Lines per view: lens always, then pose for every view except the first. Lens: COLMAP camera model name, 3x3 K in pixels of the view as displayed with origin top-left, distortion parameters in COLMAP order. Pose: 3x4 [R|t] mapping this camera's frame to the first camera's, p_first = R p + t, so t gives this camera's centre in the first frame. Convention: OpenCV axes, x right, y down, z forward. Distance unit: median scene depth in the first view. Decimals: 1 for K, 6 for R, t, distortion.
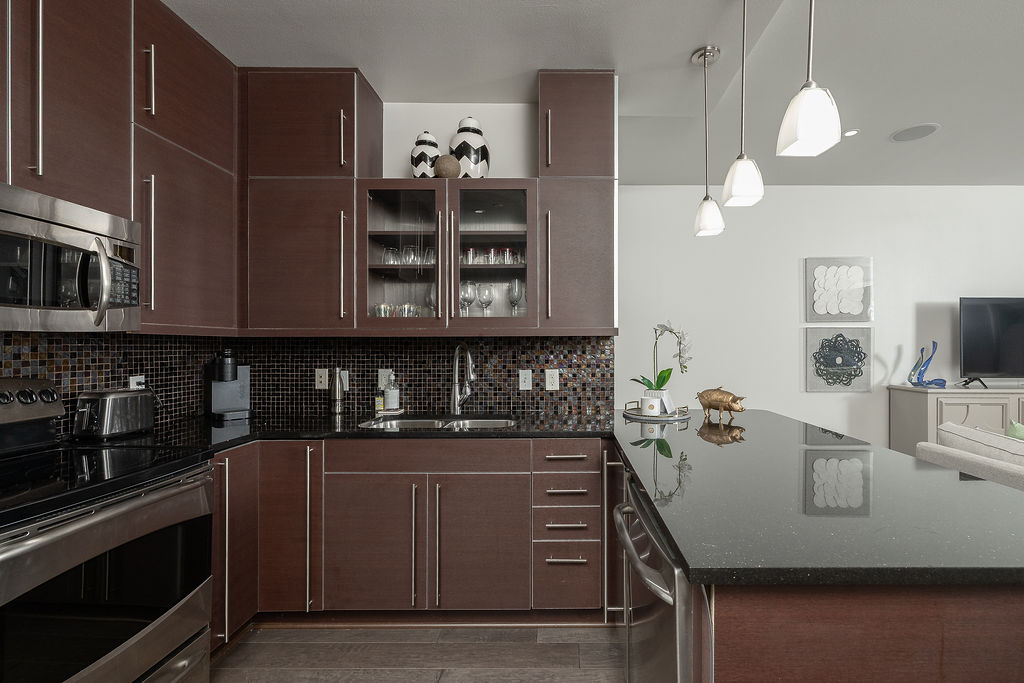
lens RADIAL K [[449.2, 0, 512.4], [0, 449.2, 345.2], [0, 0, 1]] dist [-0.000524, -0.000162]
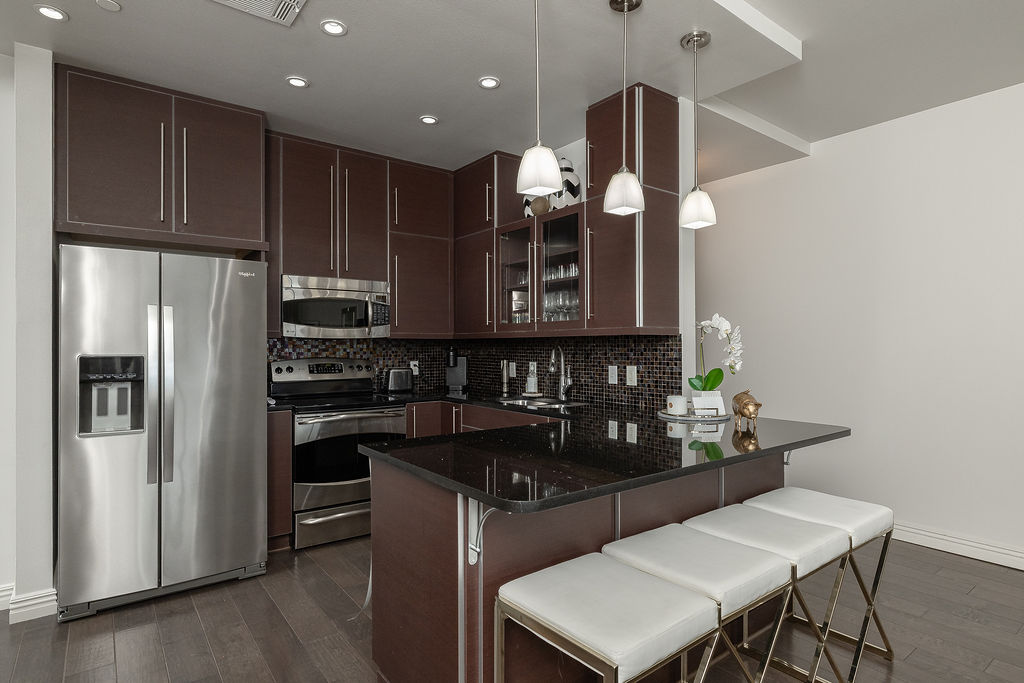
lens RADIAL K [[538.9, 0, 512.0], [0, 538.9, 341.5], [0, 0, 1]] dist [0.002833, 0.000173]
pose [[0.607428, -0.005420, -0.794356, 0.955050], [0.003026, 0.999985, -0.004510, 0.000400], [0.794369, 0.000336, 0.607435, -0.005705]]
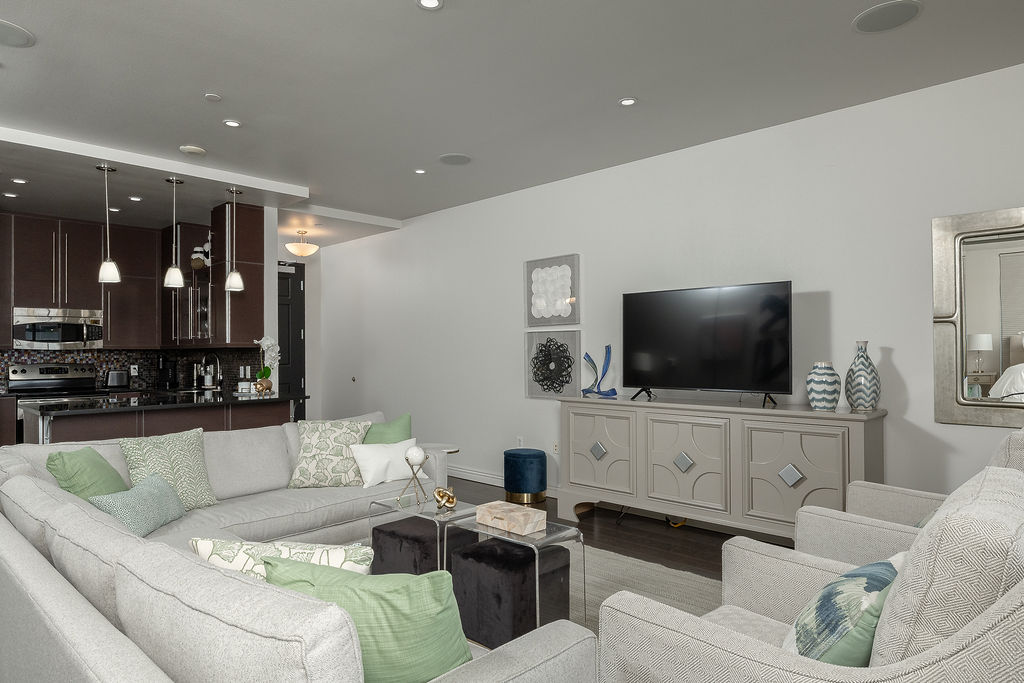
lens RADIAL K [[616.9, 0, 512.0], [0, 616.9, 341.5], [0, 0, 1]] dist [0.001942, -0.000479]
pose [[0.714639, -0.014895, -0.699335, 2.606913], [0.007987, 0.999882, -0.013134, -0.001751], [0.699448, 0.003800, 0.714673, 0.015551]]
